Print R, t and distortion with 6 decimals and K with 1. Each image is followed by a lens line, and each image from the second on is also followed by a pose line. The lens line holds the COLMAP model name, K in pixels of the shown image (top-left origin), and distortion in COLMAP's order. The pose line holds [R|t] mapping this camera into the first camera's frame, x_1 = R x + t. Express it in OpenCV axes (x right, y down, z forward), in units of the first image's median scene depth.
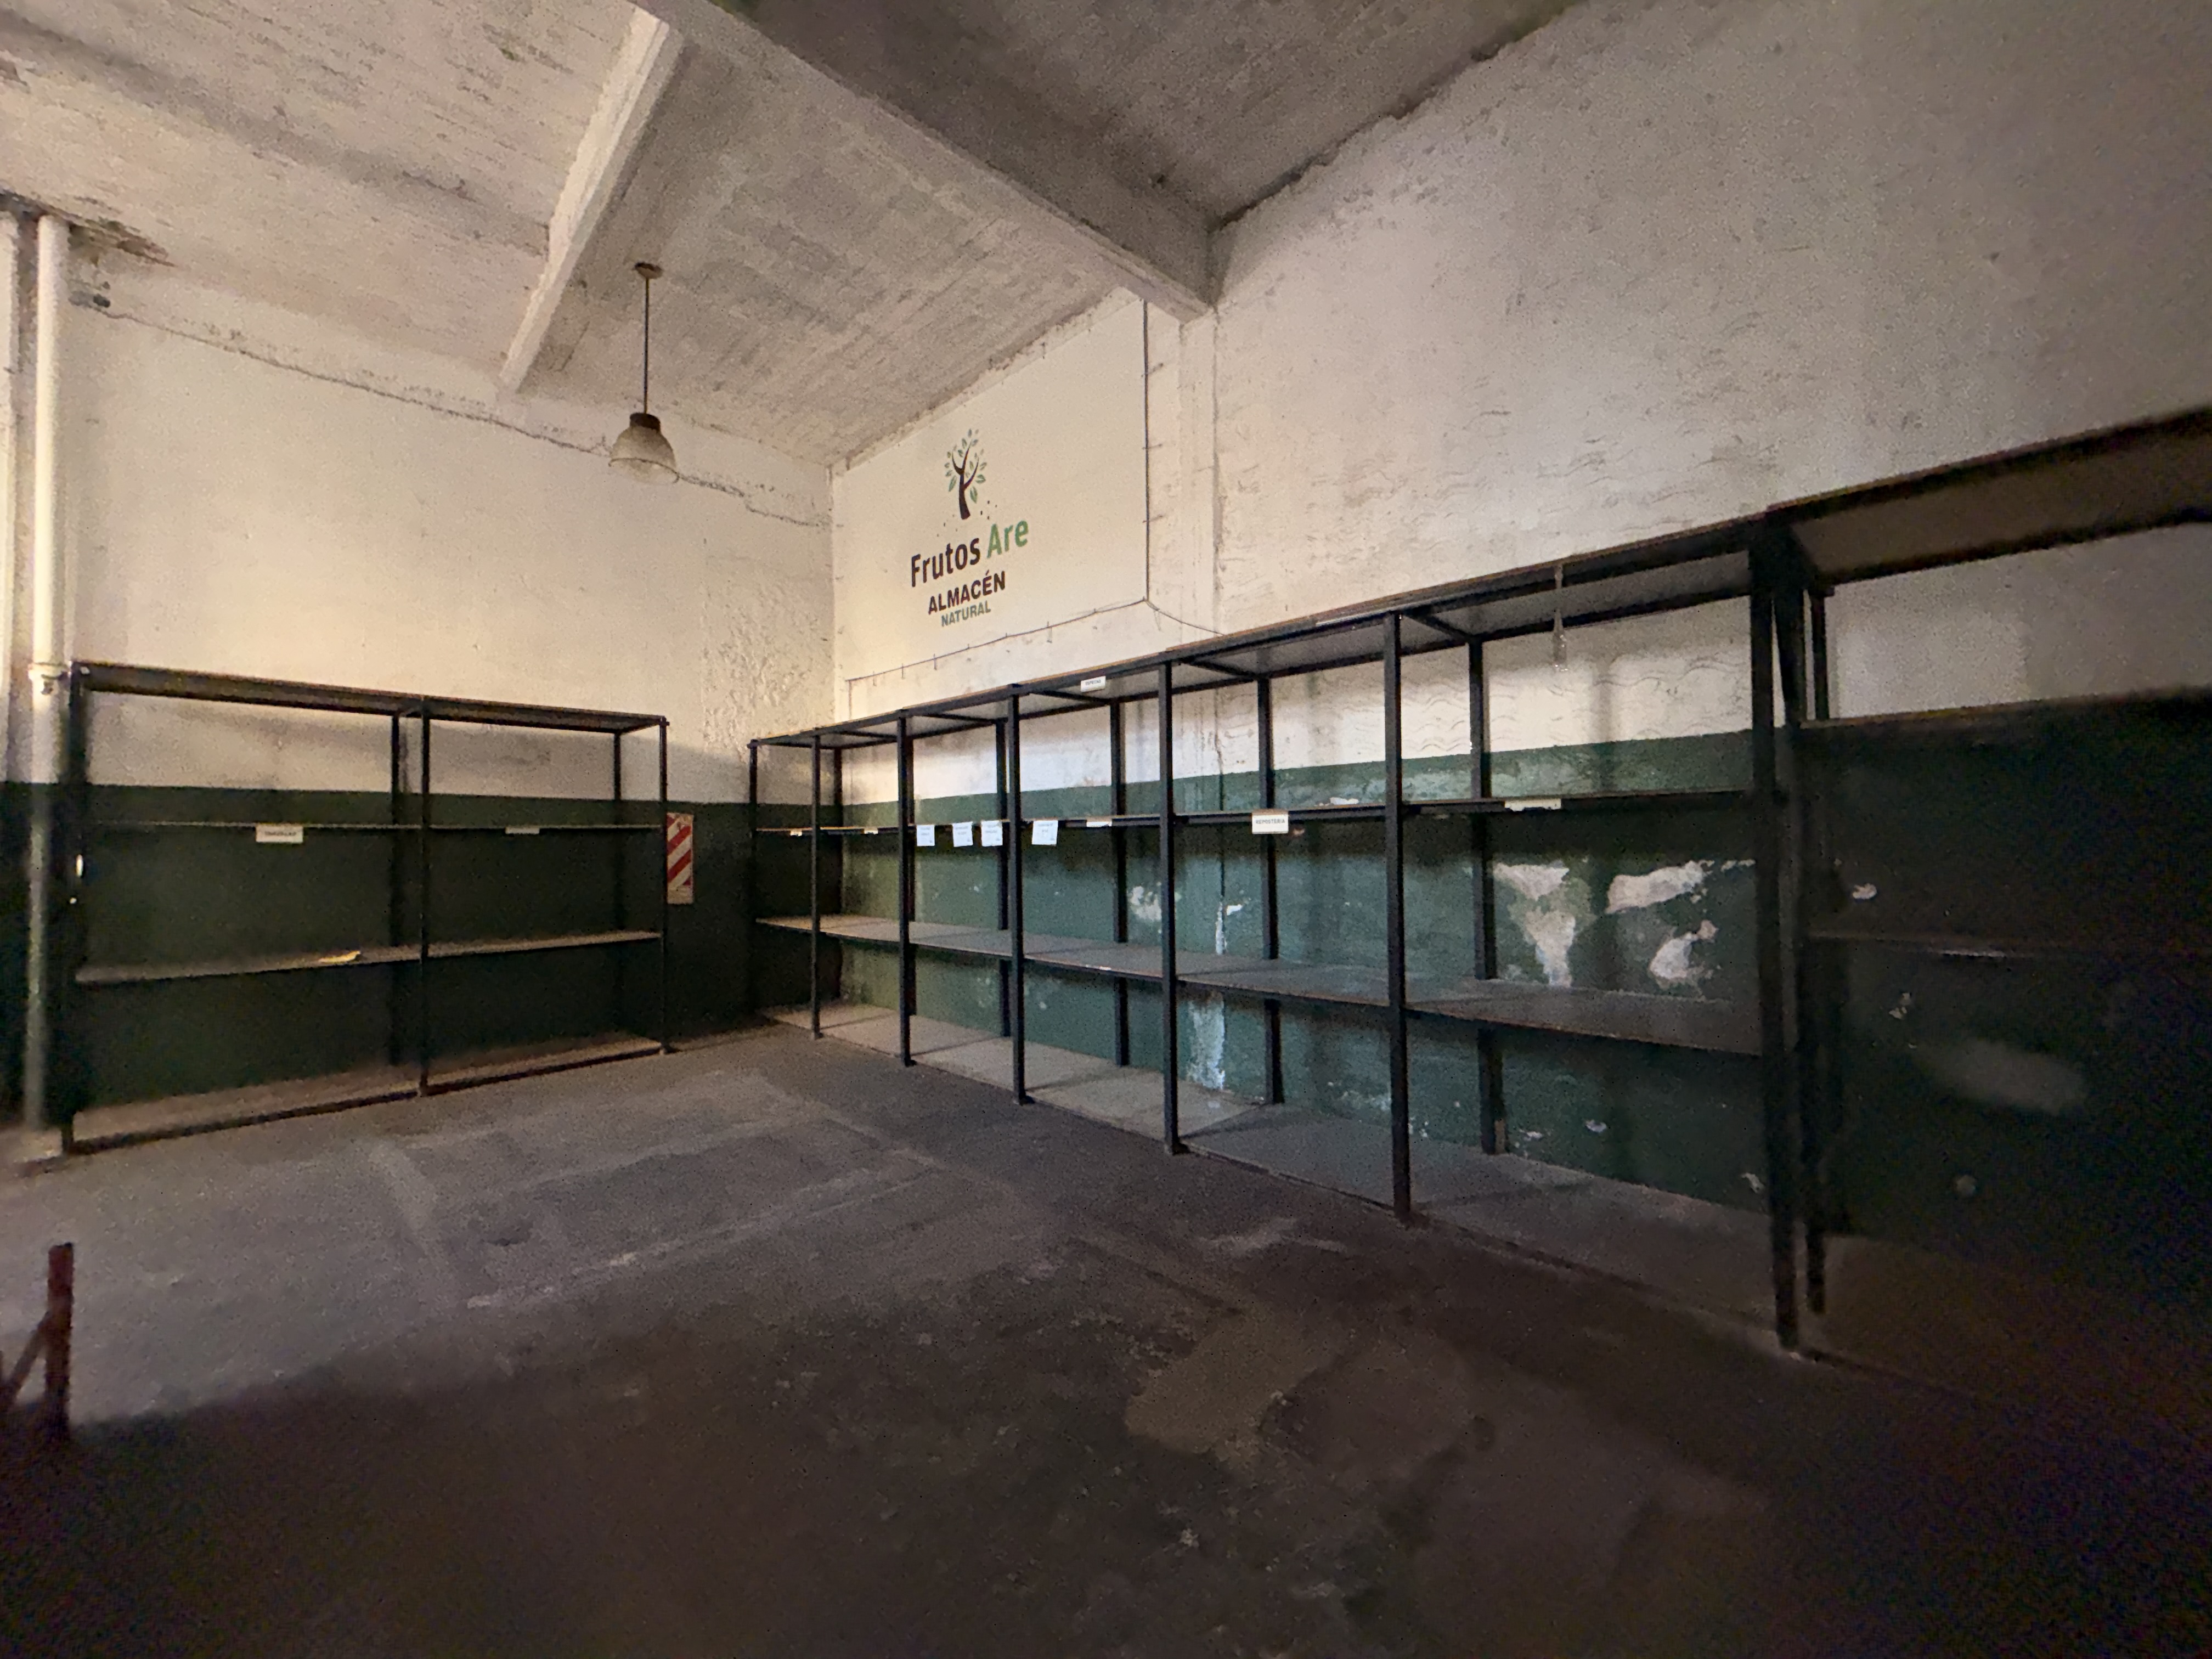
lens RADIAL K [[875.5, 0, 1102.7], [0, 875.5, 827.5], [0, 0, 1]] dist [-0.001607, 0.000638]
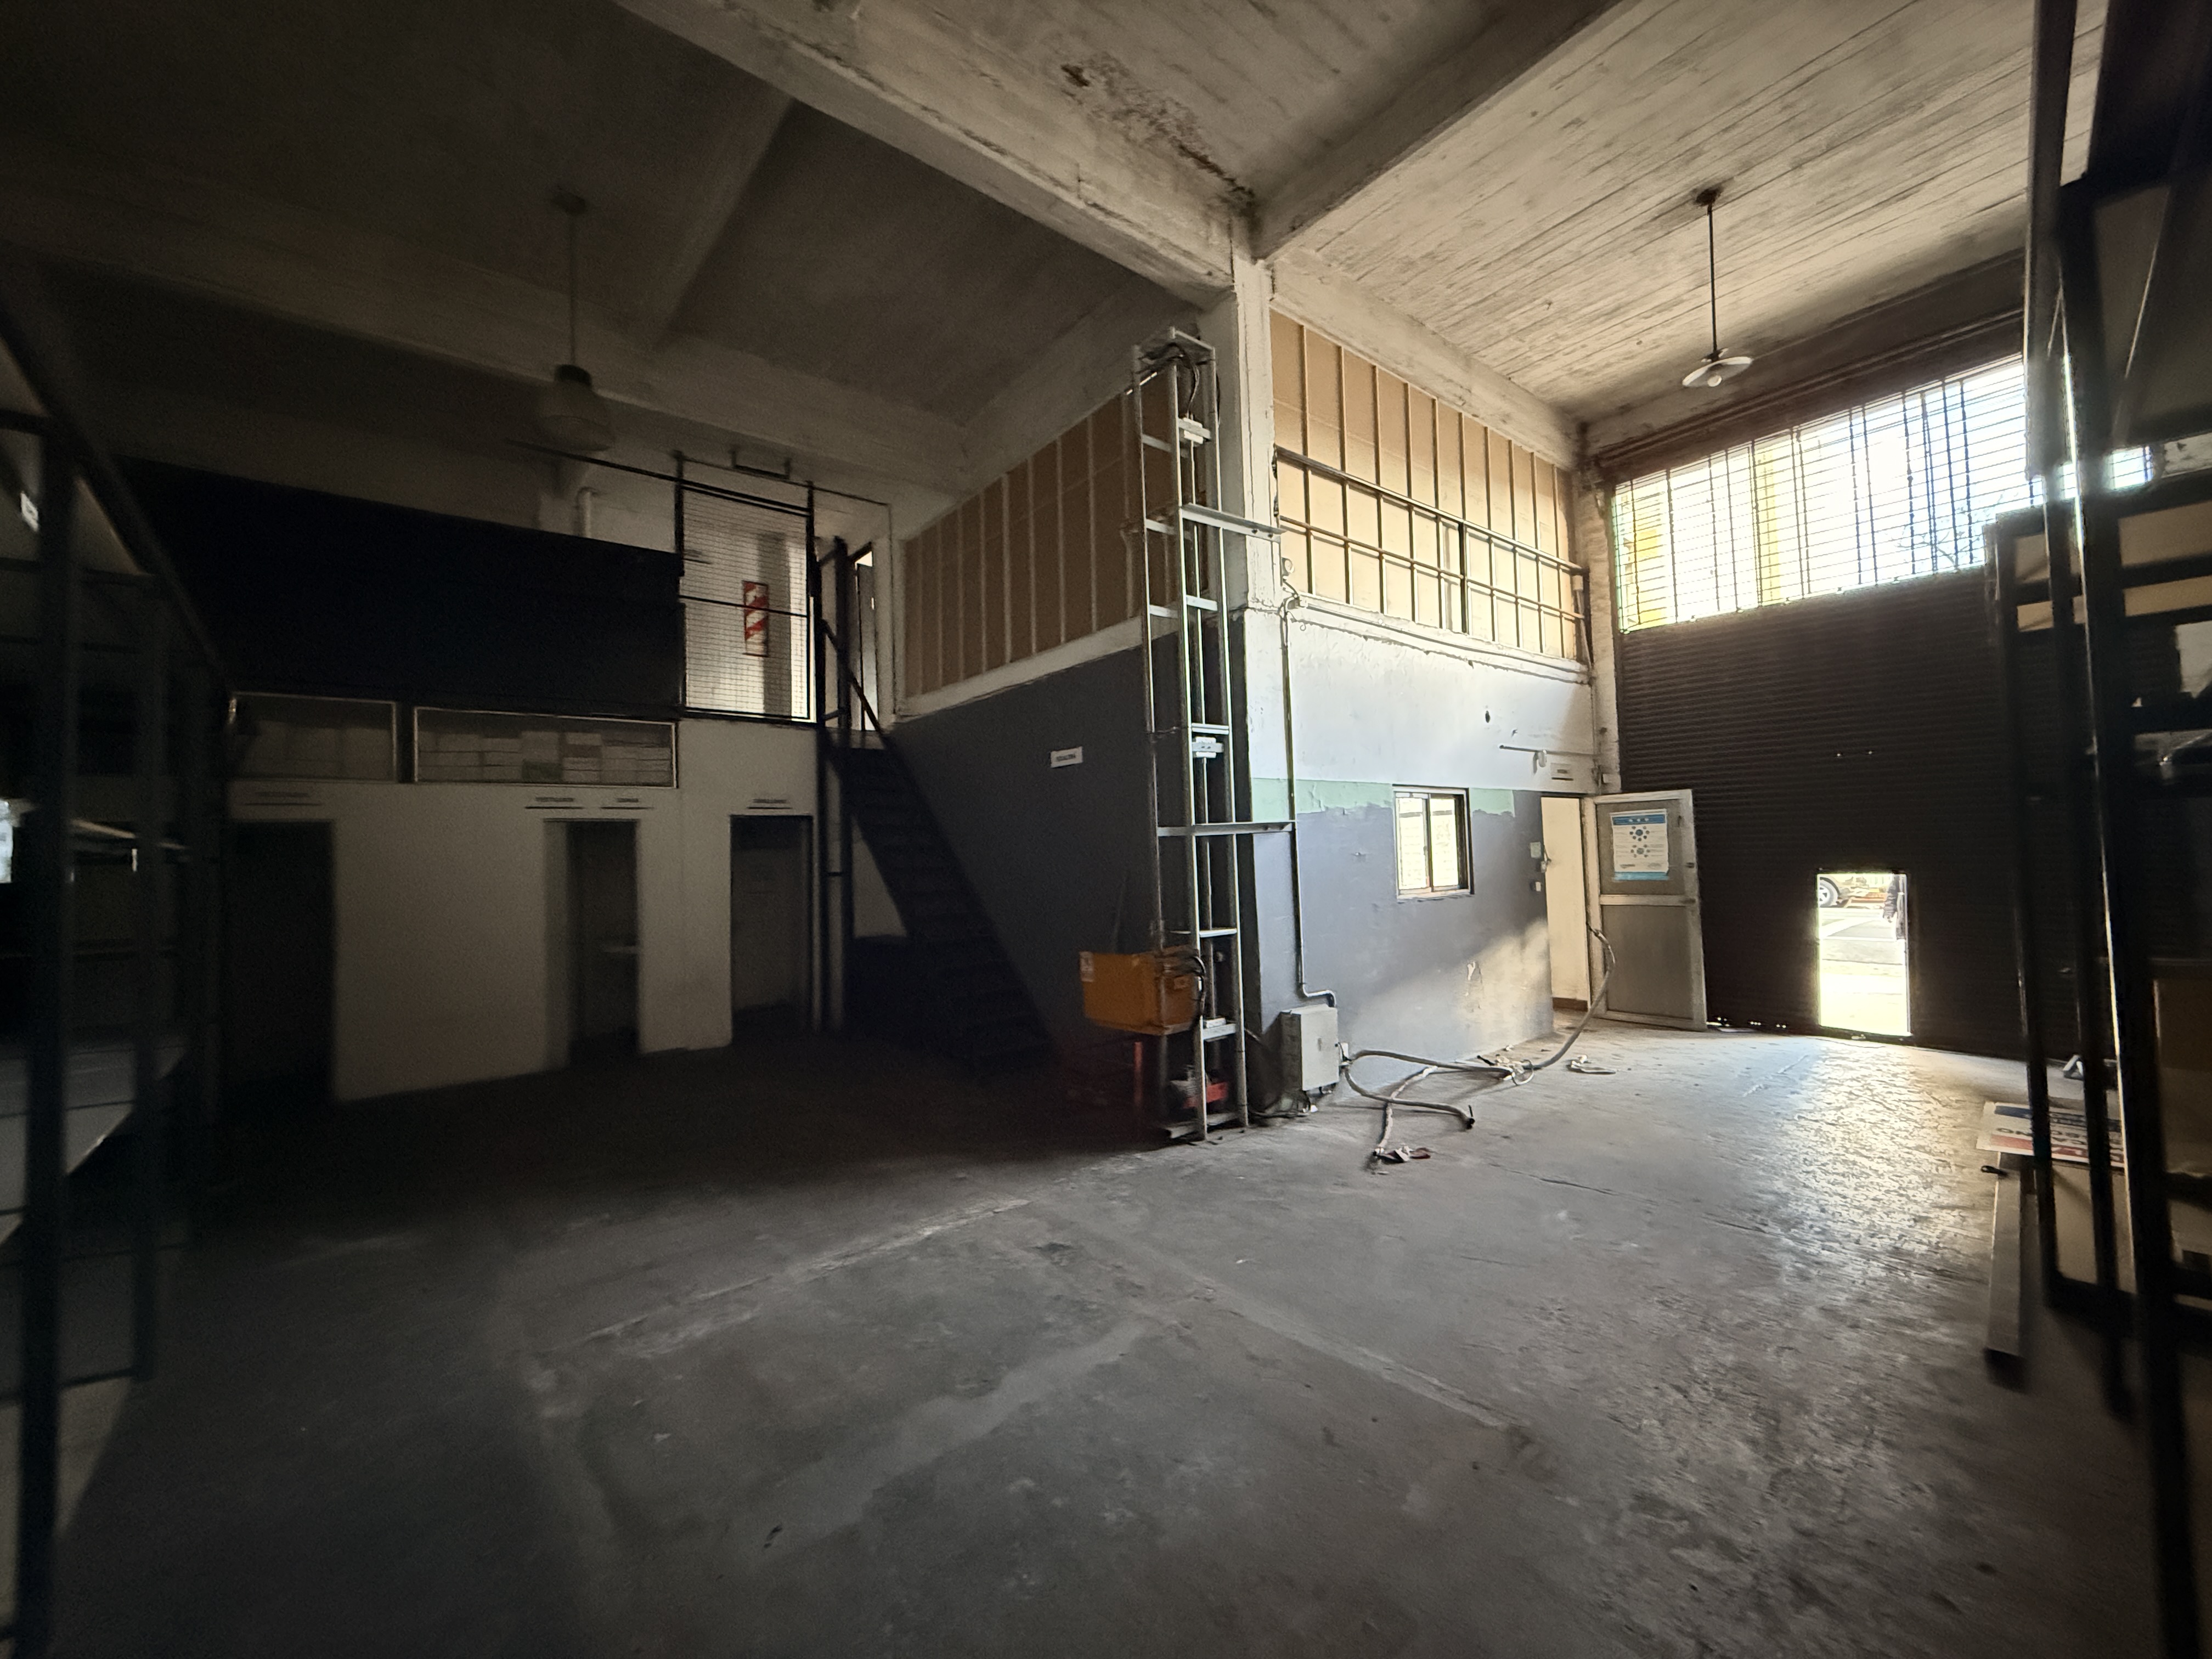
lens RADIAL K [[875.5, 0, 1099.1], [0, 875.5, 827.6], [0, 0, 1]] dist [-0.001607, 0.000638]
pose [[-0.997043, 0.045333, 0.062057, -0.485199], [0.041670, 0.997382, -0.059104, 0.033560], [-0.064573, -0.056343, -0.996321, 1.204286]]
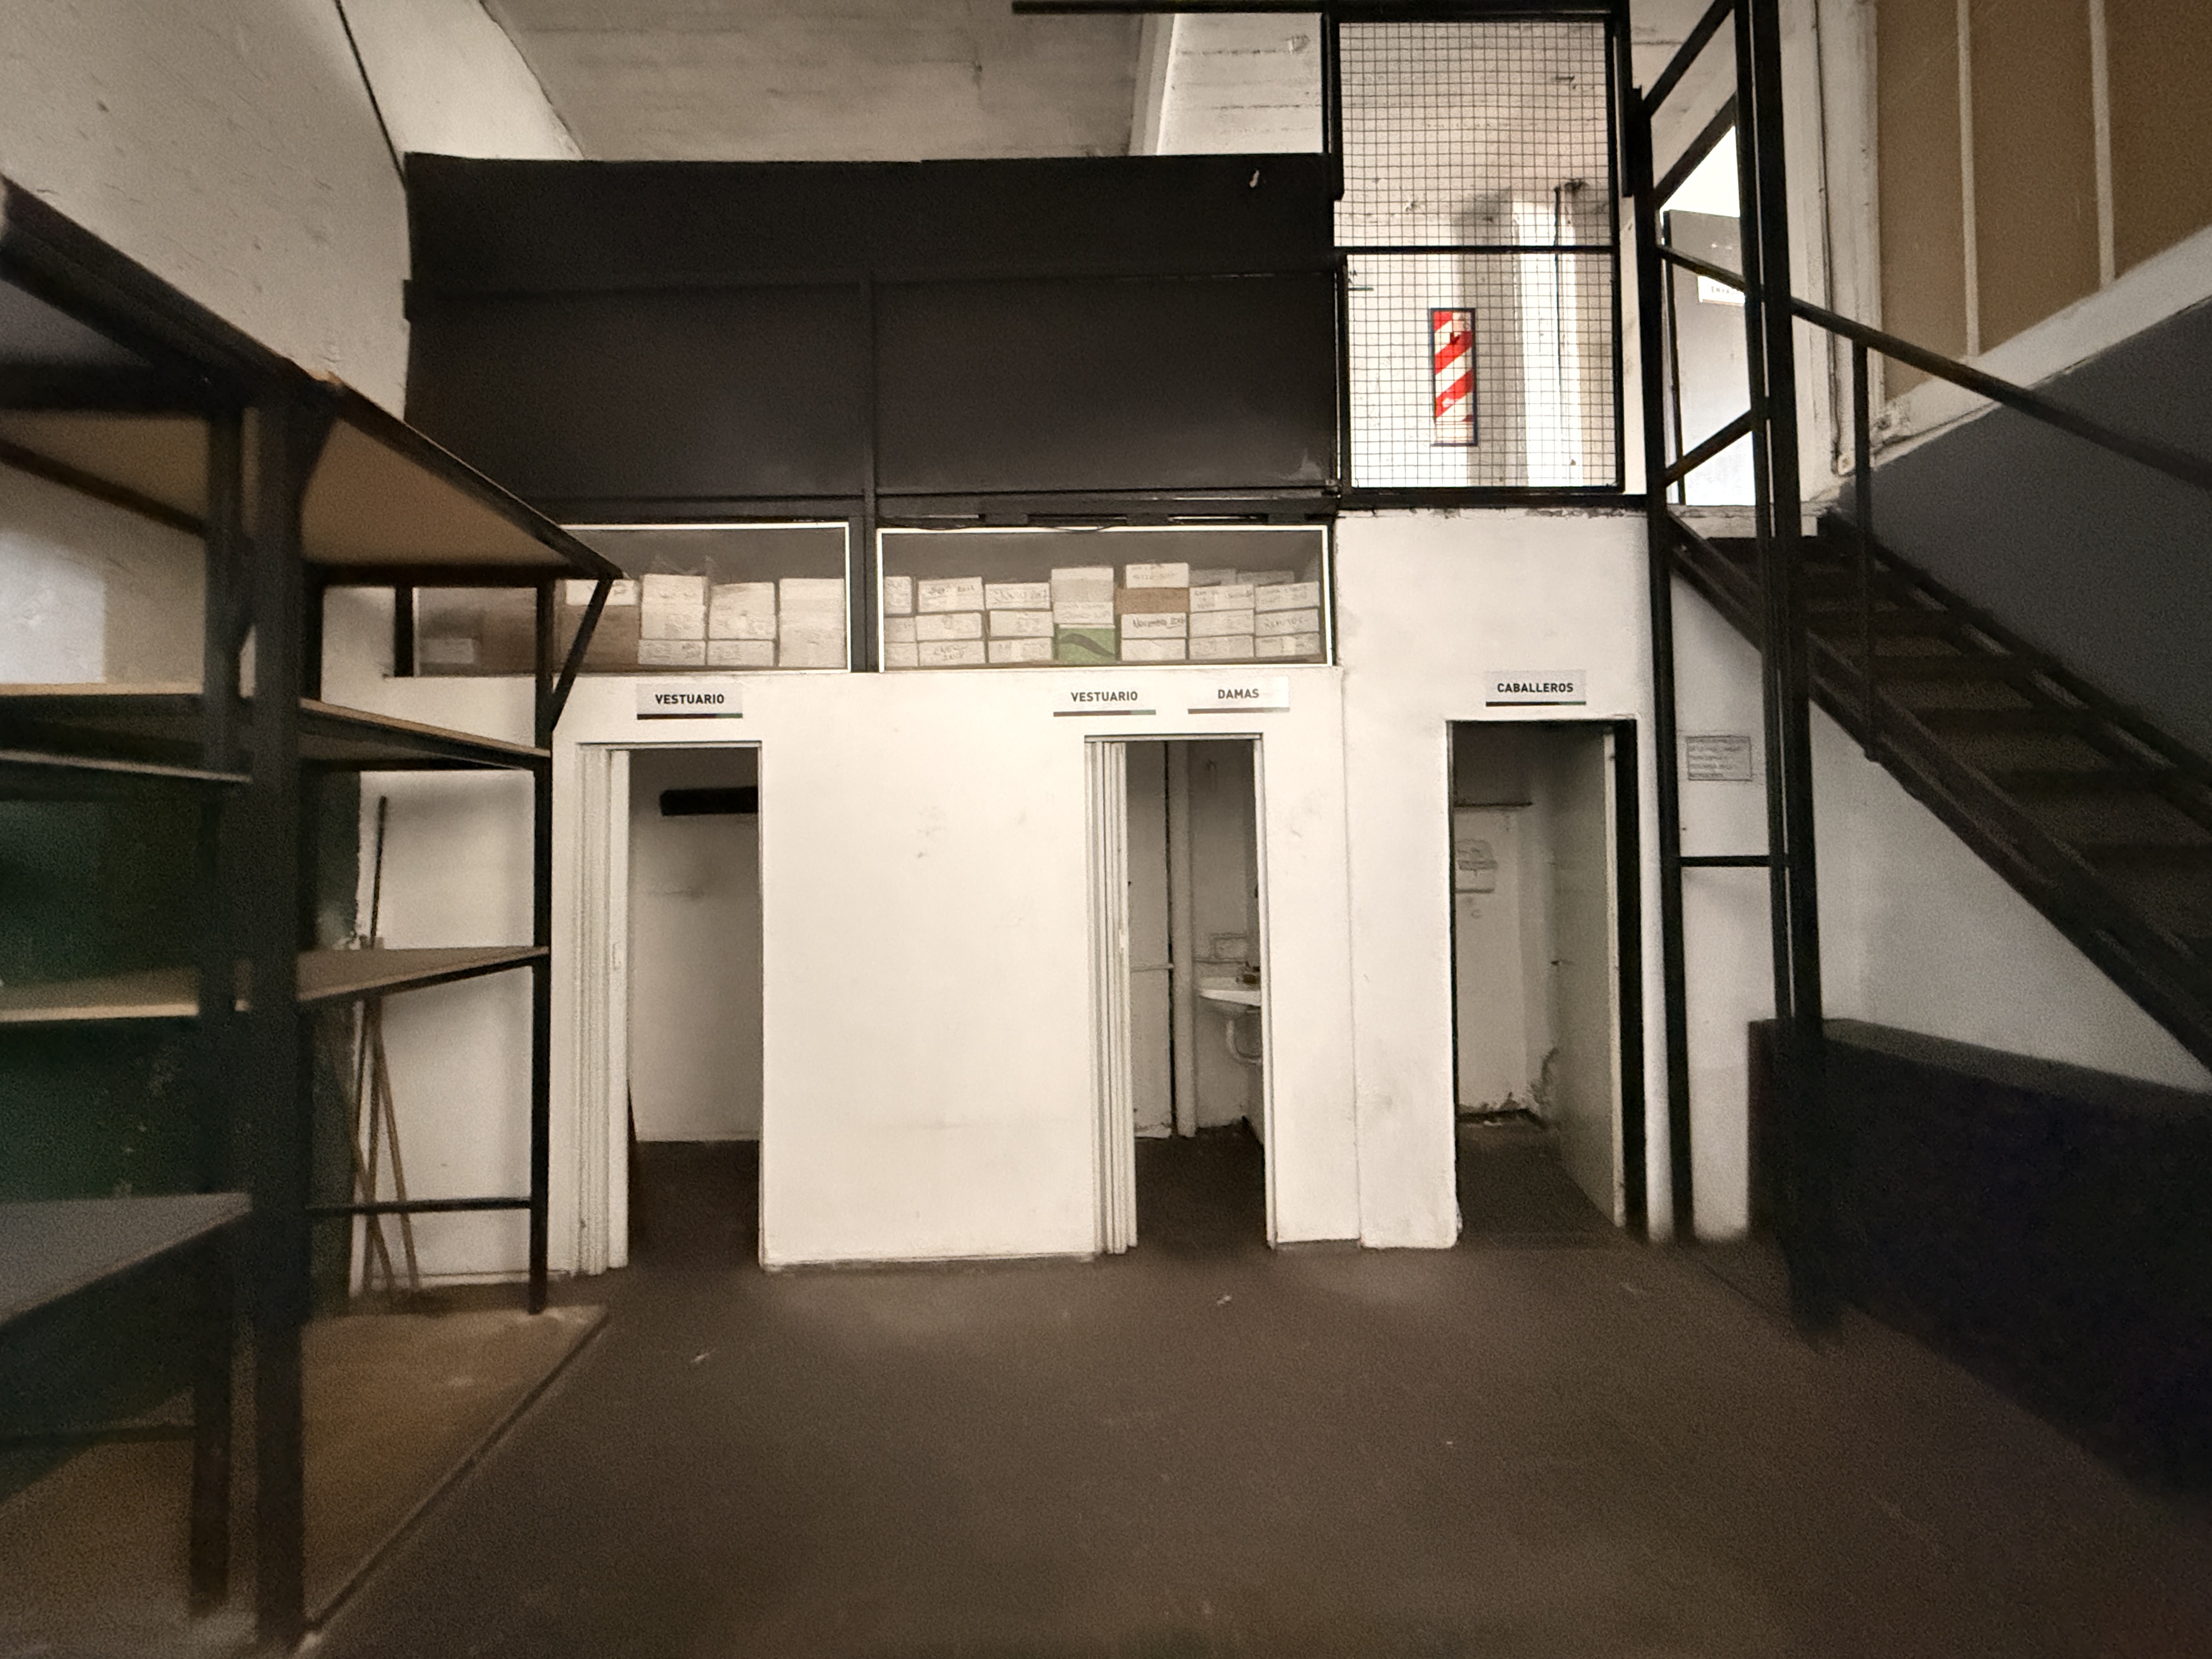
lens RADIAL K [[875.5, 0, 1100.3], [0, 875.5, 827.4], [0, 0, 1]] dist [-0.001607, 0.000638]
pose [[-0.749127, 0.047744, 0.660703, -0.053924], [0.009197, 0.998053, -0.061694, 0.016662], [-0.662362, -0.040140, -0.748108, 0.503350]]
